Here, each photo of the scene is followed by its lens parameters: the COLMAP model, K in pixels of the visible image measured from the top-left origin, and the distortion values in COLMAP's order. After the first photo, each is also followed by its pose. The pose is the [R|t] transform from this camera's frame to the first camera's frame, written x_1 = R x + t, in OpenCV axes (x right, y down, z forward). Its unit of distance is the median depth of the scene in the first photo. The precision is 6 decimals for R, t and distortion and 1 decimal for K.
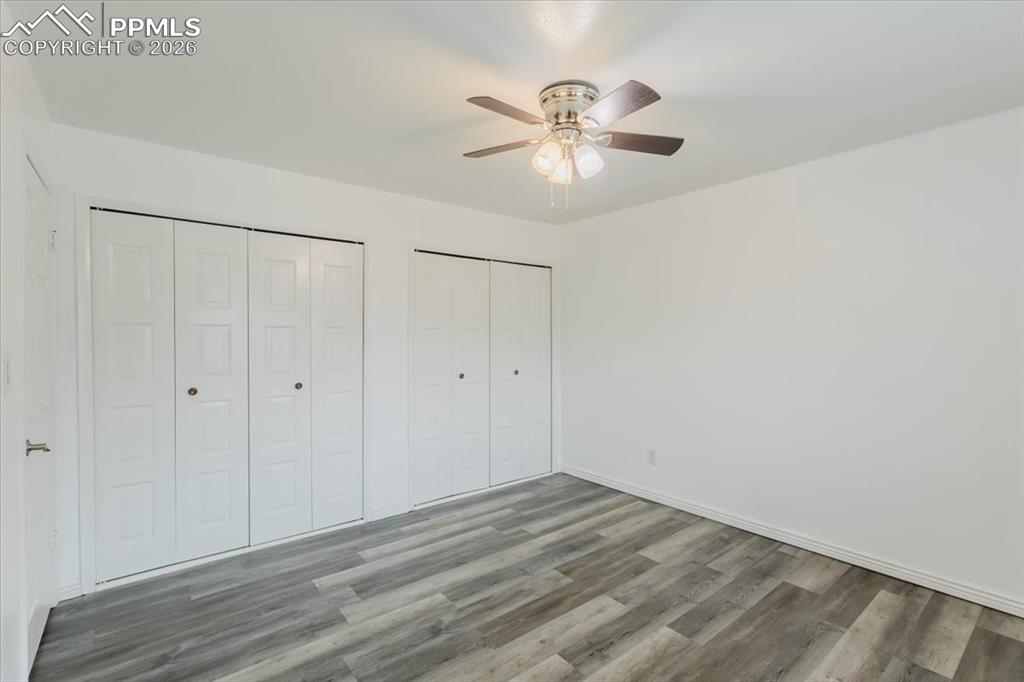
lens RADIAL K [[468.1, 0, 514.9], [0, 468.1, 339.1], [0, 0, 1]] dist [0.001522, 0.000226]
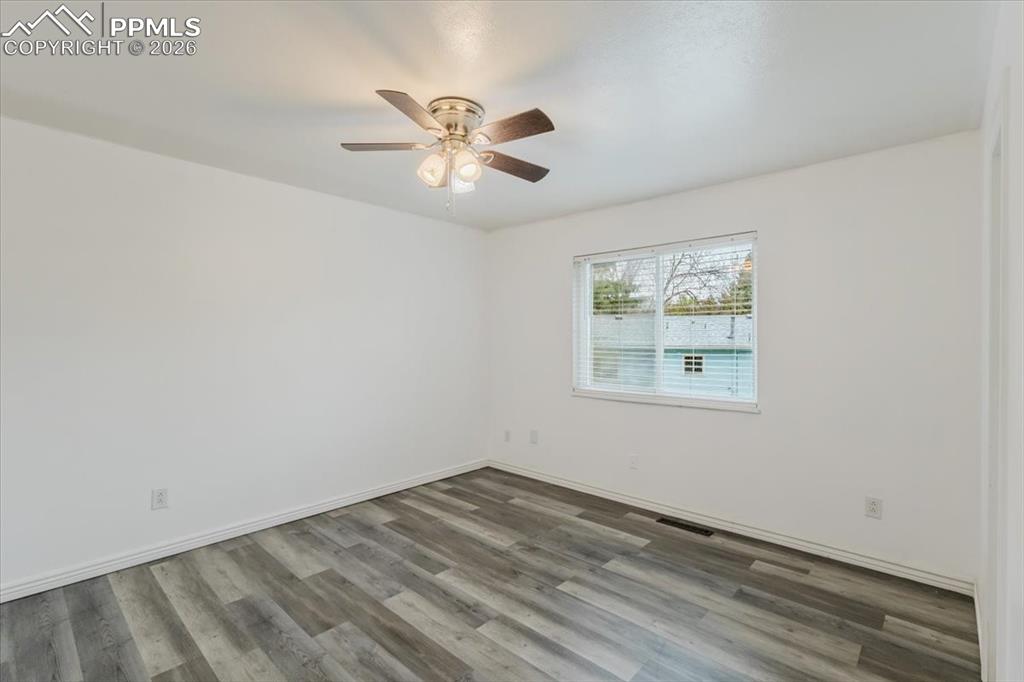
lens RADIAL K [[468.1, 0, 507.2], [0, 468.1, 339.6], [0, 0, 1]] dist [0.001522, 0.000226]
pose [[-0.140272, -0.004342, 0.990104, -0.764032], [0.001602, 0.999988, 0.004612, -0.005086], [-0.990112, 0.002233, -0.140263, 0.827713]]
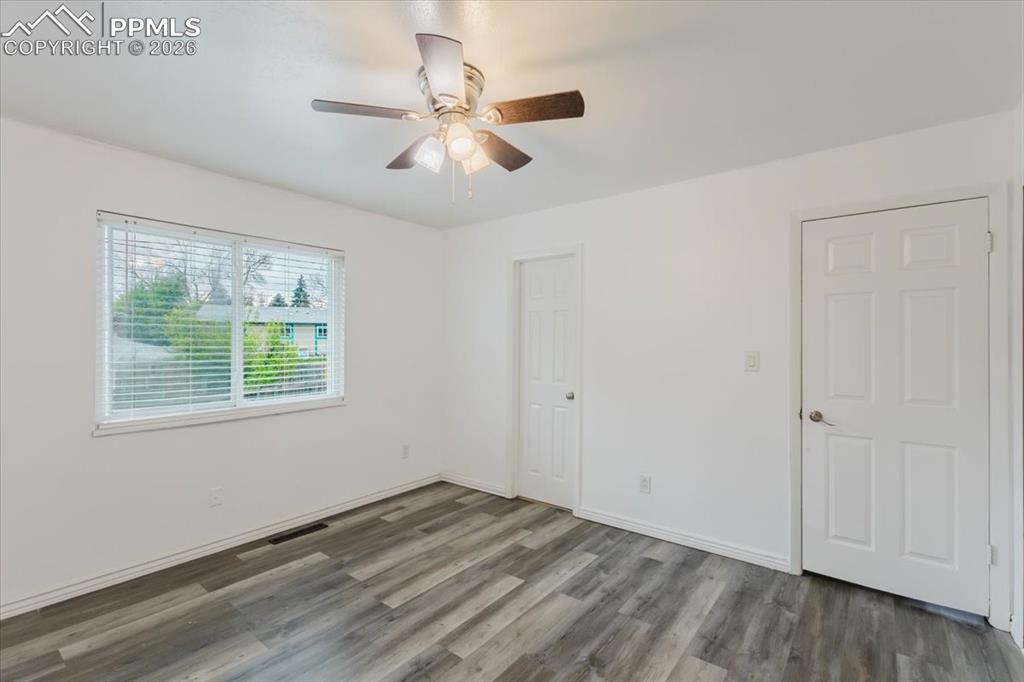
lens RADIAL K [[468.1, 0, 517.5], [0, 468.1, 341.6], [0, 0, 1]] dist [0.001522, 0.000226]
pose [[-0.972862, -0.000640, -0.231384, 0.160391], [-0.001613, 0.999991, 0.004016, -0.008927], [0.231379, 0.004281, -0.972854, 1.533913]]
